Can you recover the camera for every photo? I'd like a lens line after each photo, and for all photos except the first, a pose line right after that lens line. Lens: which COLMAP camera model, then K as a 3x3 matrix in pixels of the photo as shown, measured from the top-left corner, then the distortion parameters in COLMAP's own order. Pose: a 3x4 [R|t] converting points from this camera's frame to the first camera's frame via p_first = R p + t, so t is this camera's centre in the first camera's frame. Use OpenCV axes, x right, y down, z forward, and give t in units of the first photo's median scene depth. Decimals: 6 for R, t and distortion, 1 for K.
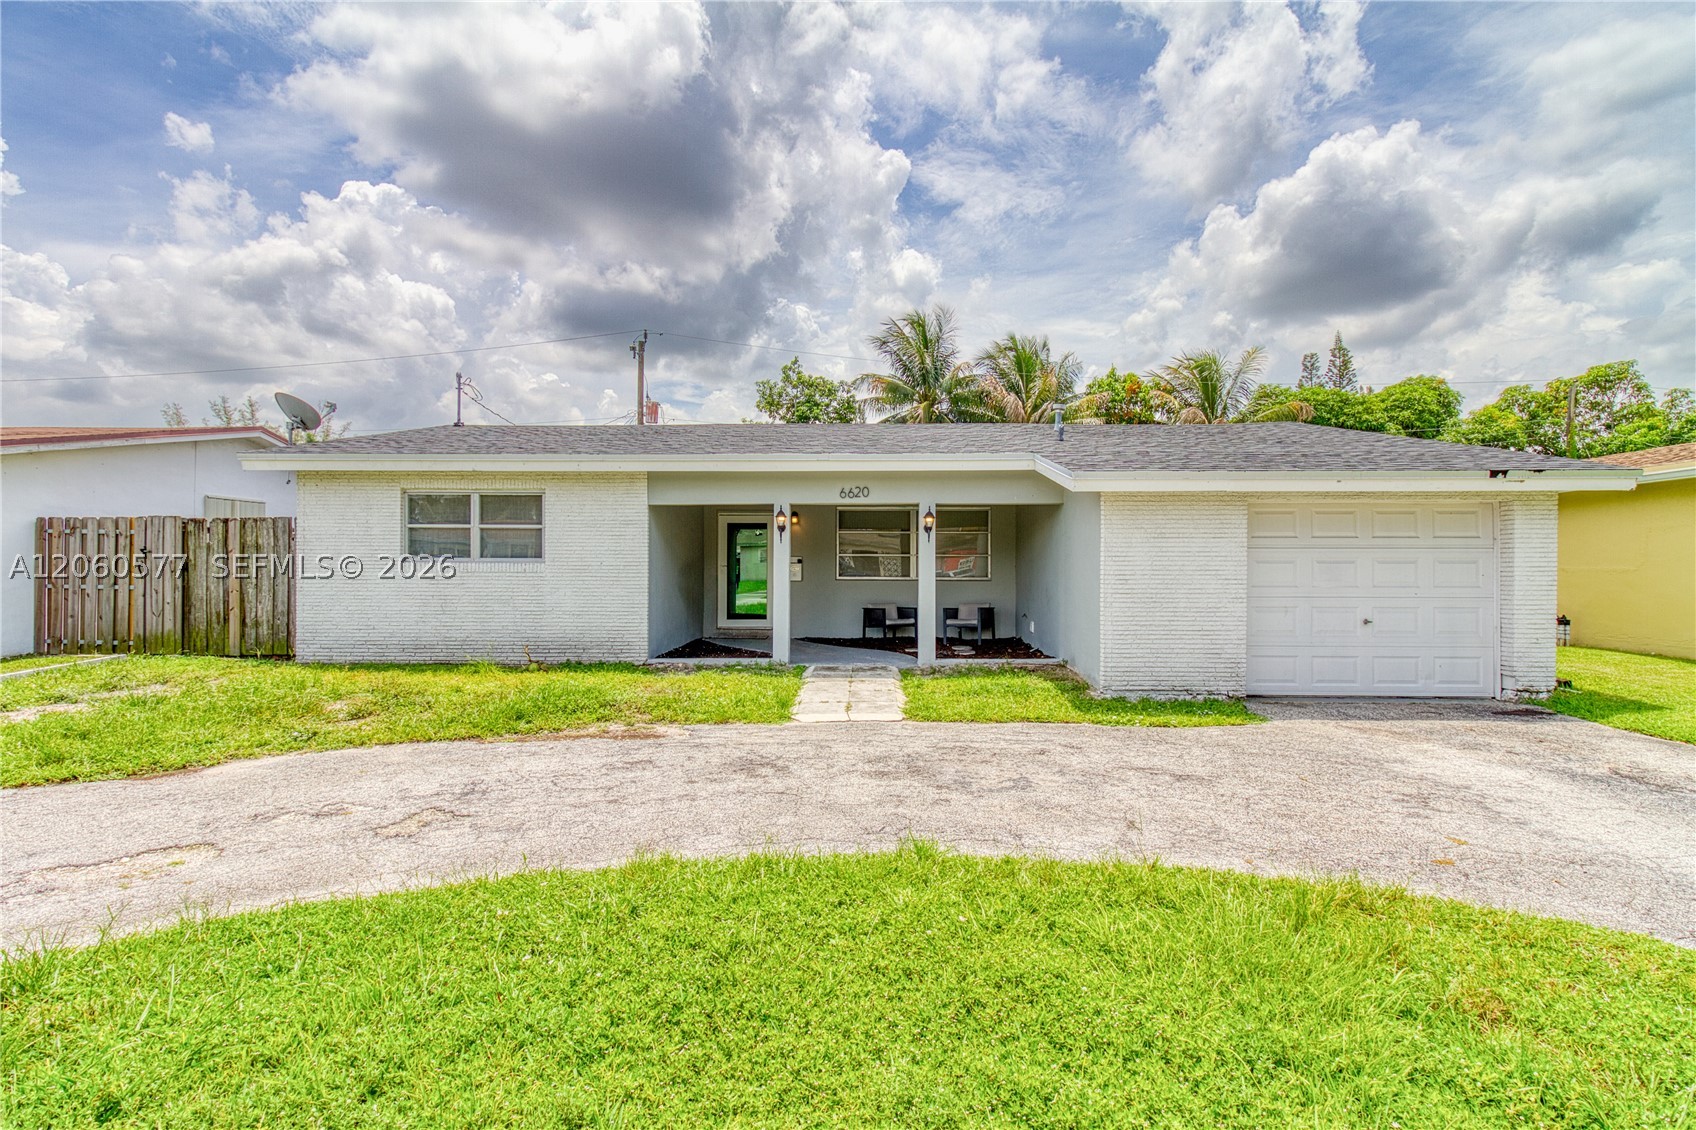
lens RADIAL K [[806.8, 0, 826.8], [0, 806.8, 562.7], [0, 0, 1]] dist [0.006532, -0.001557]
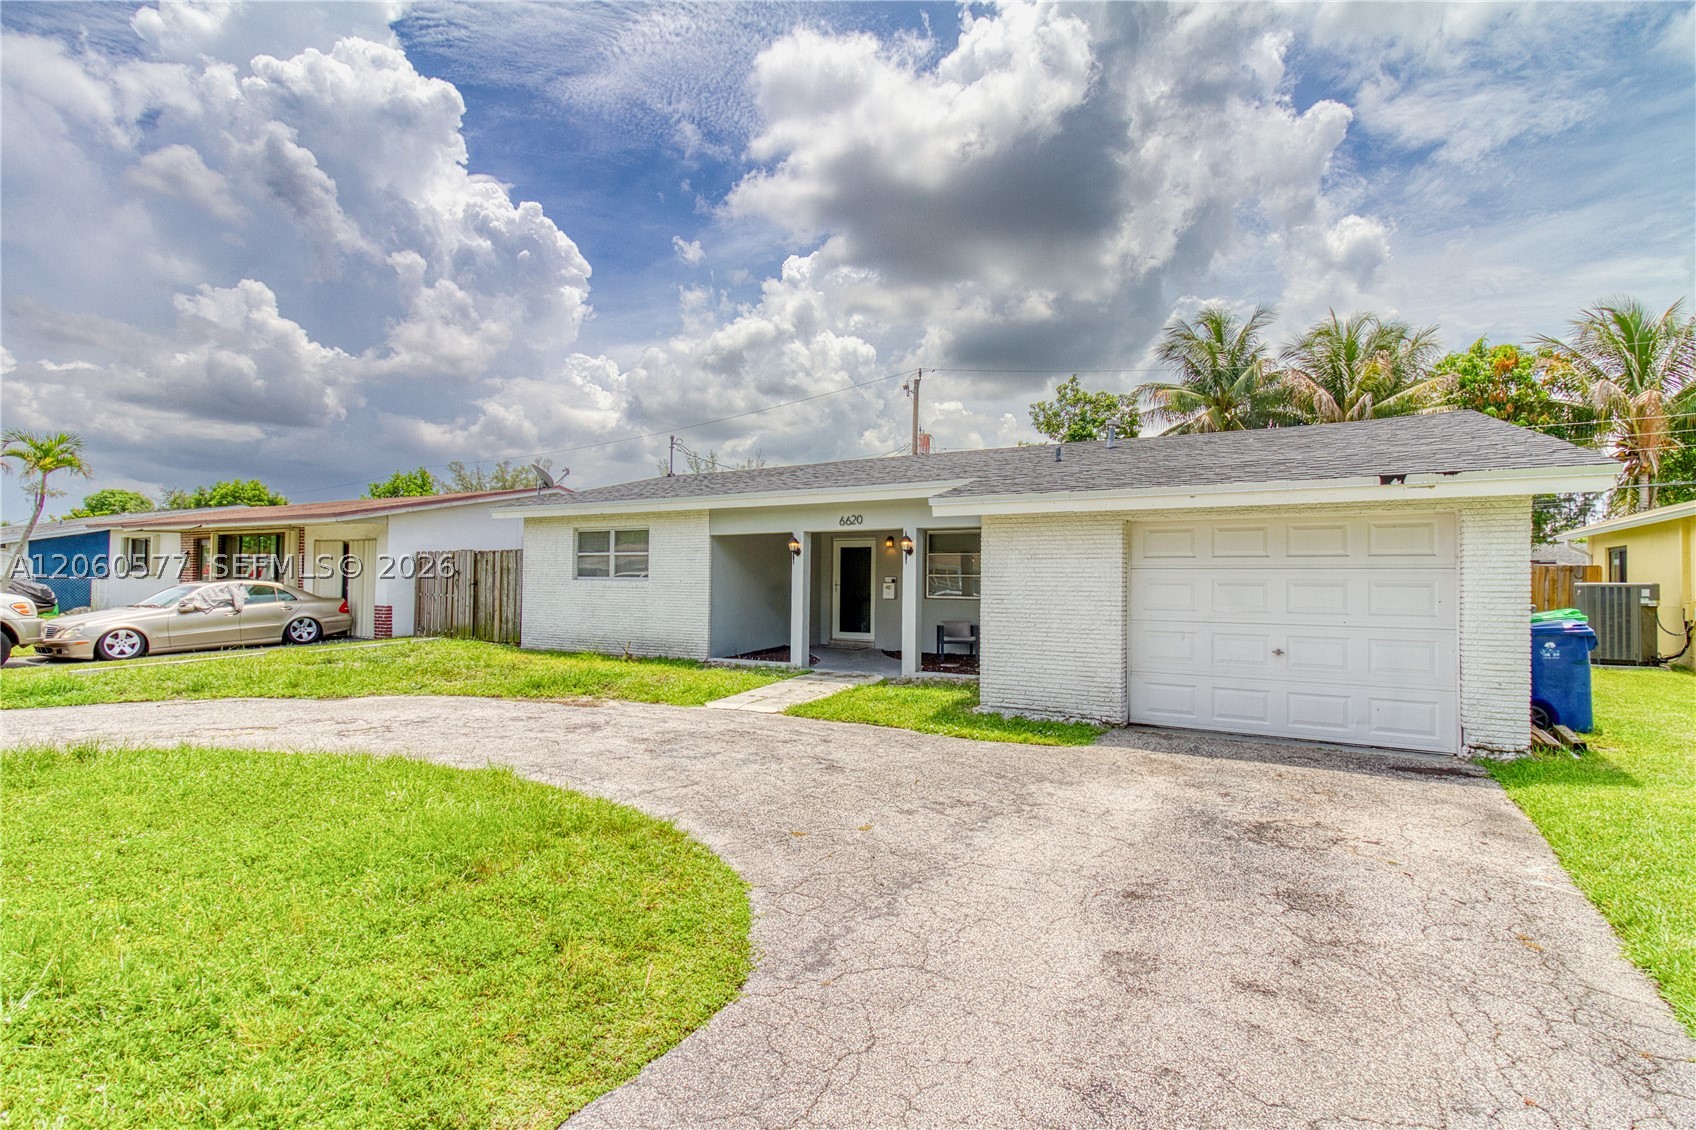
lens RADIAL K [[806.8, 0, 826.8], [0, 806.8, 562.7], [0, 0, 1]] dist [0.006532, -0.001557]
pose [[0.871248, -0.005910, -0.490808, 0.537725], [-0.006844, 0.999684, -0.024187, 0.000336], [0.490796, 0.024432, 0.870932, -0.007741]]
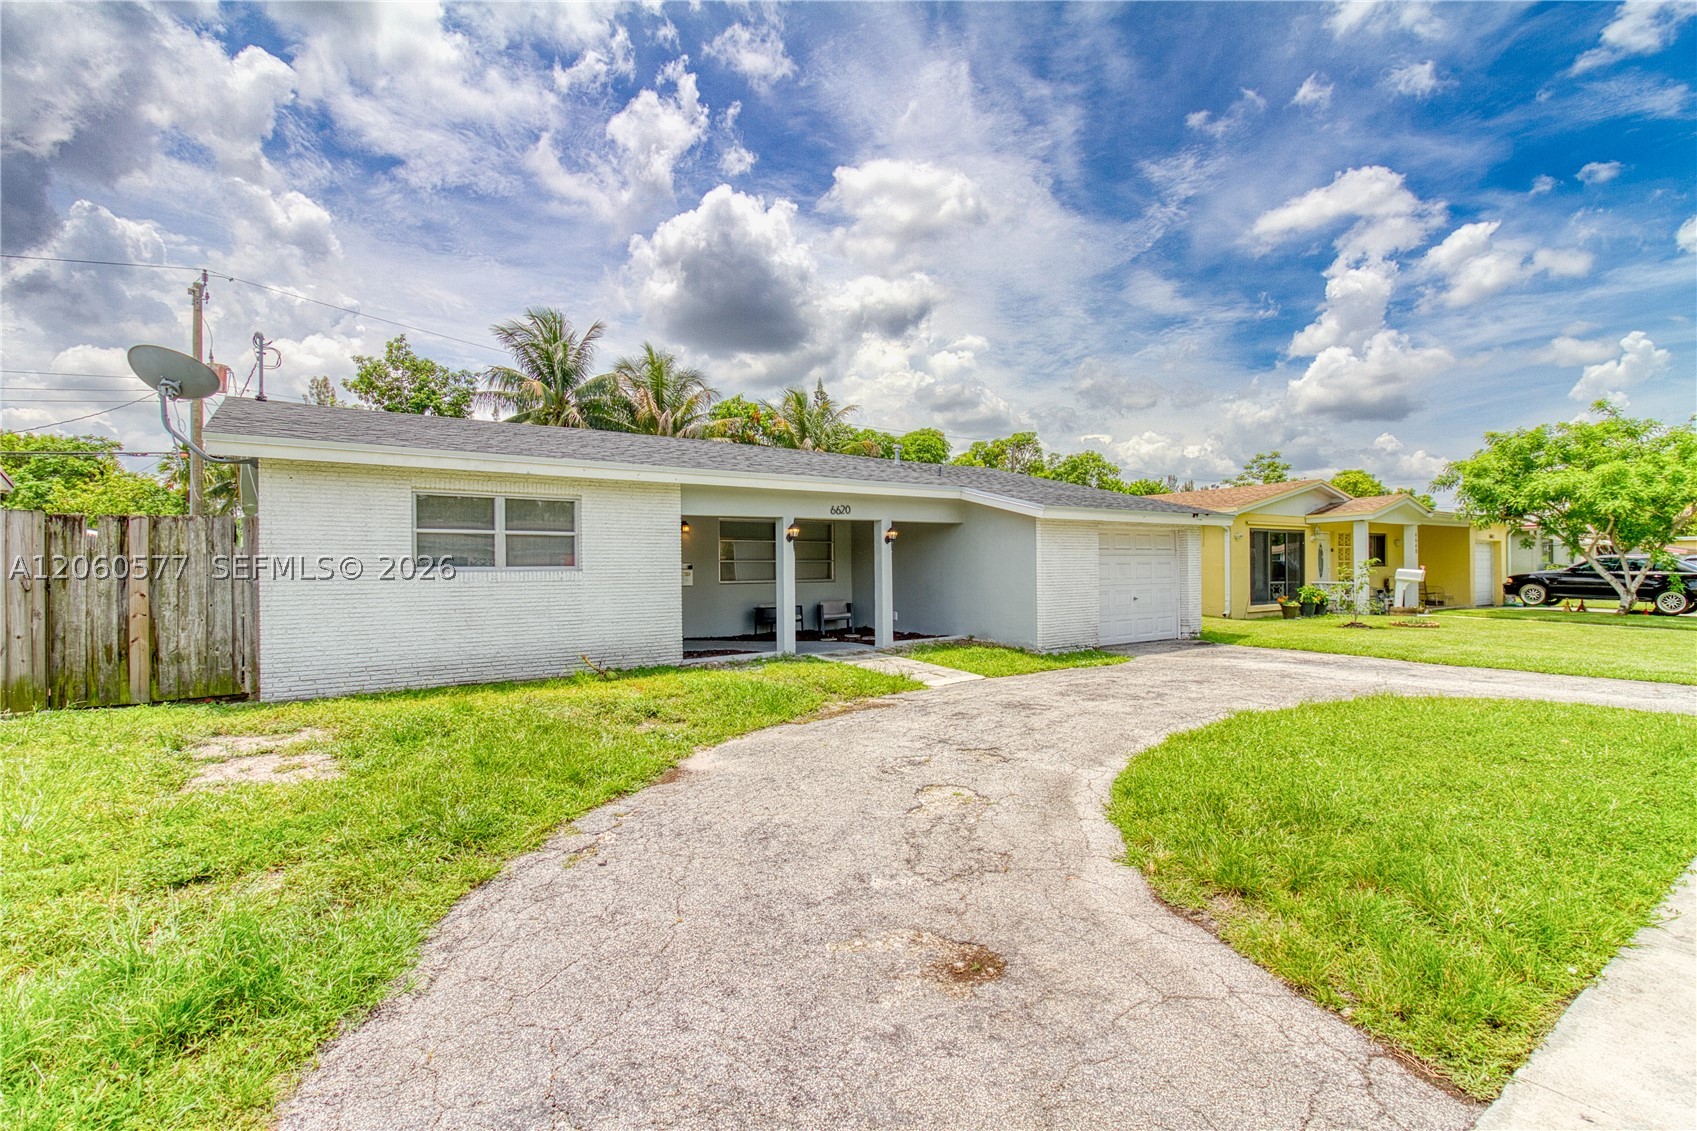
lens RADIAL K [[810.7, 0, 857.4], [0, 810.7, 573.1], [0, 0, 1]] dist [0.000548, -0.000561]
pose [[0.782161, -0.014826, 0.622900, -0.679567], [0.011116, 0.999890, 0.009840, -0.002986], [-0.622977, -0.000772, 0.782239, 0.021875]]
